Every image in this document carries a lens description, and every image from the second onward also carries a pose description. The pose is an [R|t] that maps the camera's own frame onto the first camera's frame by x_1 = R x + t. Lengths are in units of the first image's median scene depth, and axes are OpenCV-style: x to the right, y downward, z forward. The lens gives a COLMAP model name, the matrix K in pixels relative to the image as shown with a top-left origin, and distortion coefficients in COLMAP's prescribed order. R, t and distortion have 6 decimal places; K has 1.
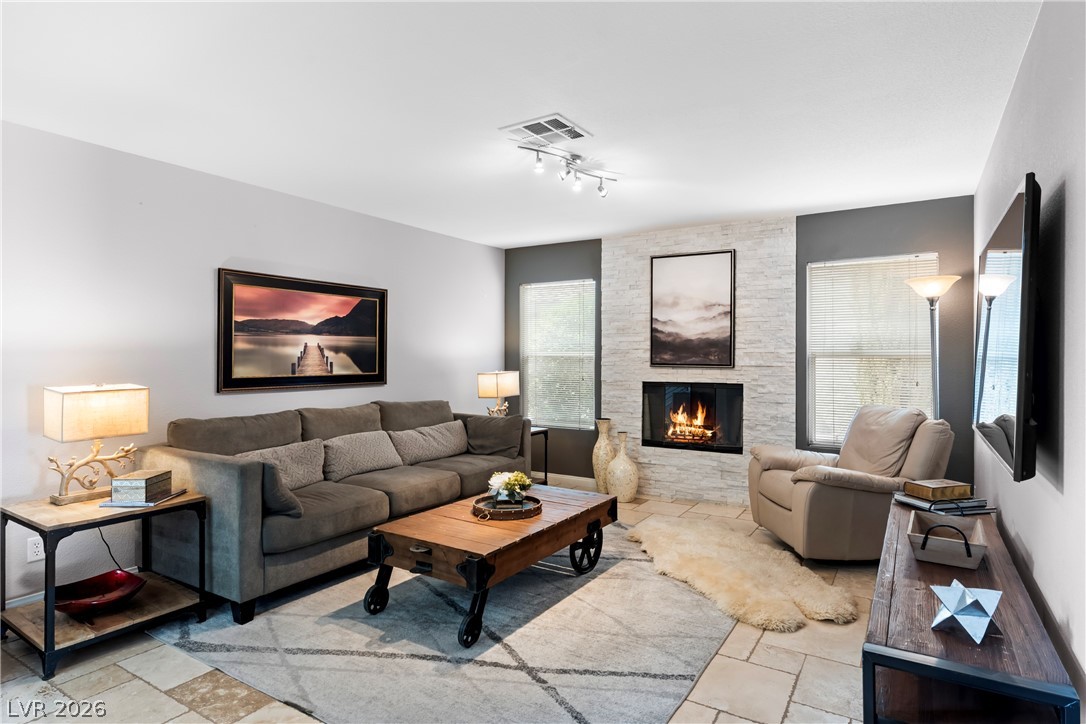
lens RADIAL K [[591.6, 0, 552.3], [0, 591.6, 363.3], [0, 0, 1]] dist [-0.009696, 0.007900]
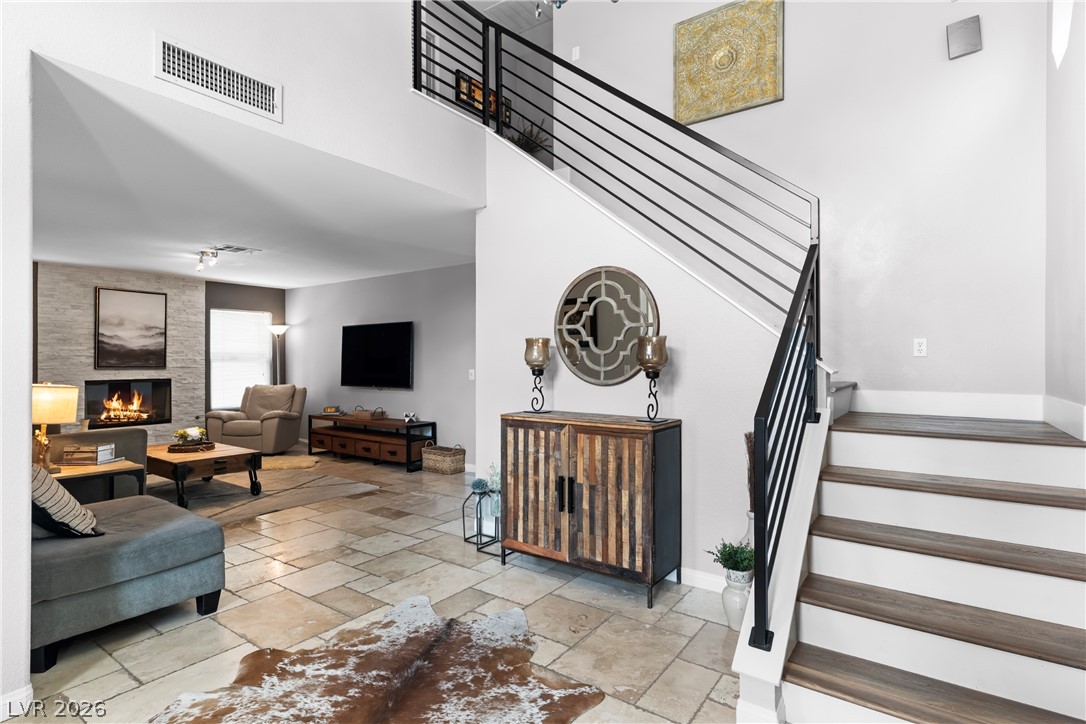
lens RADIAL K [[522.3, 0, 538.7], [0, 522.3, 360.9], [0, 0, 1]] dist [-0.006018, 0.002716]
pose [[0.055495, -0.001268, 0.998458, -1.061172], [0.010827, 0.999941, 0.000668, -0.003012], [-0.998400, 0.010774, 0.055505, -0.071466]]
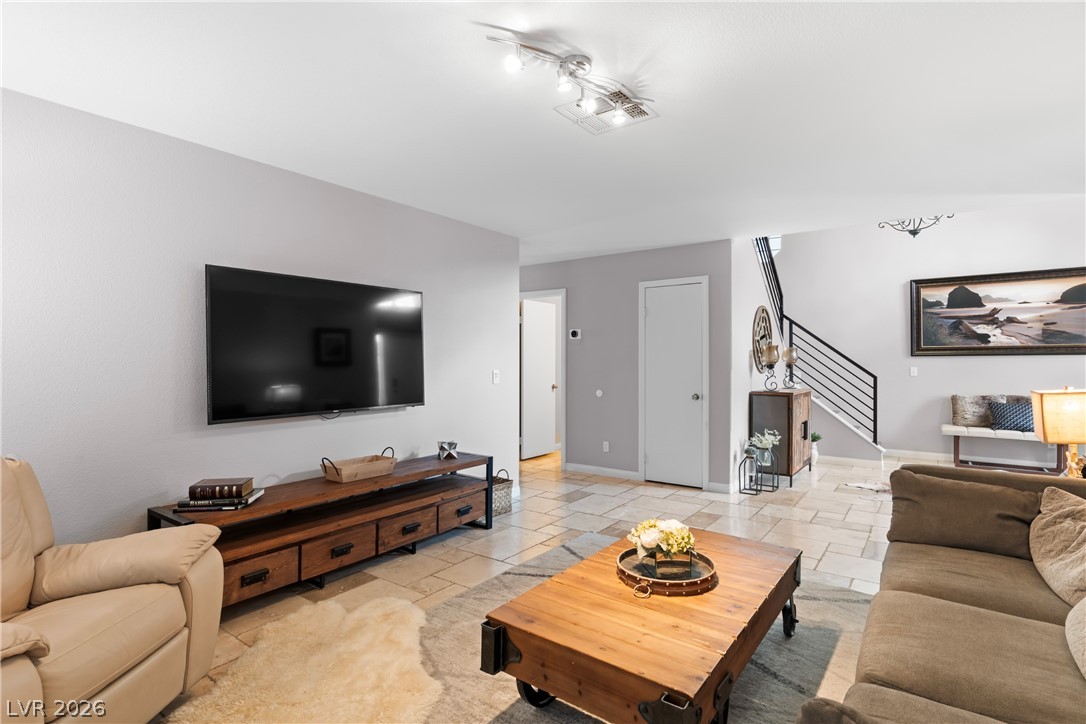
lens RADIAL K [[522.3, 0, 543.2], [0, 522.3, 360.1], [0, 0, 1]] dist [-0.006018, 0.002716]
pose [[-0.996358, 0.001589, 0.085255, 0.010486], [0.002083, 0.999982, 0.005709, -0.008455], [-0.085245, 0.005866, -0.996343, 1.117907]]
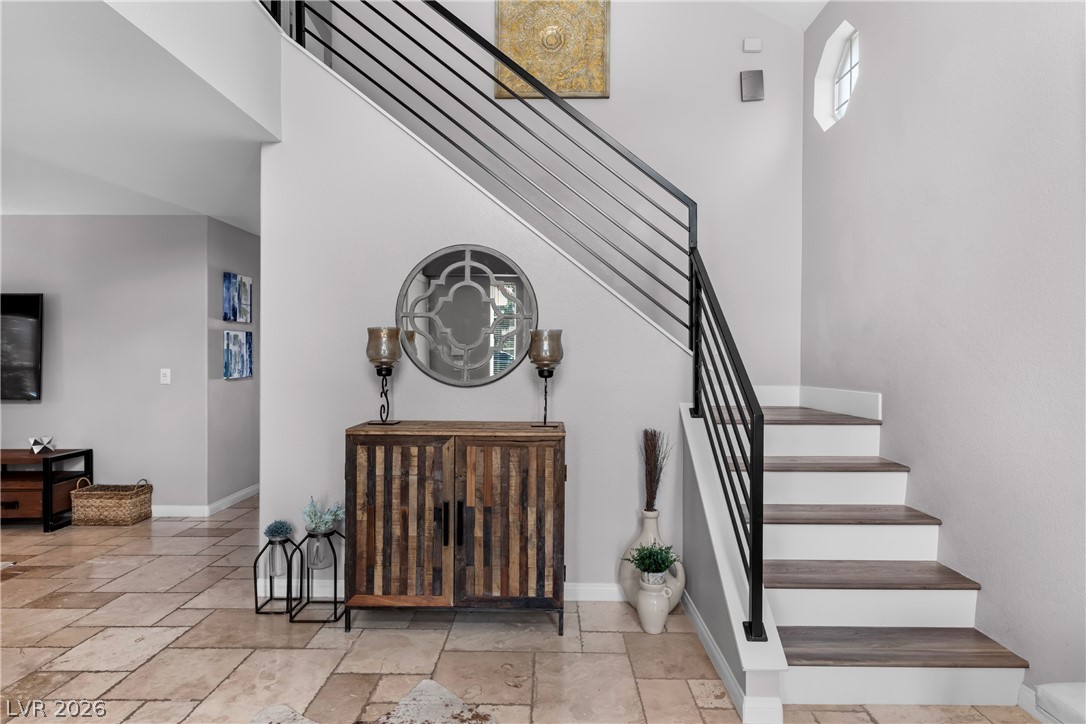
lens RADIAL K [[591.6, 0, 526.5], [0, 591.6, 354.8], [0, 0, 1]] dist [-0.009696, 0.007900]
pose [[-0.512718, -0.000864, 0.858557, -0.970657], [0.004580, 0.999983, 0.003742, -0.006507], [-0.858545, 0.005850, -0.512705, 0.143245]]
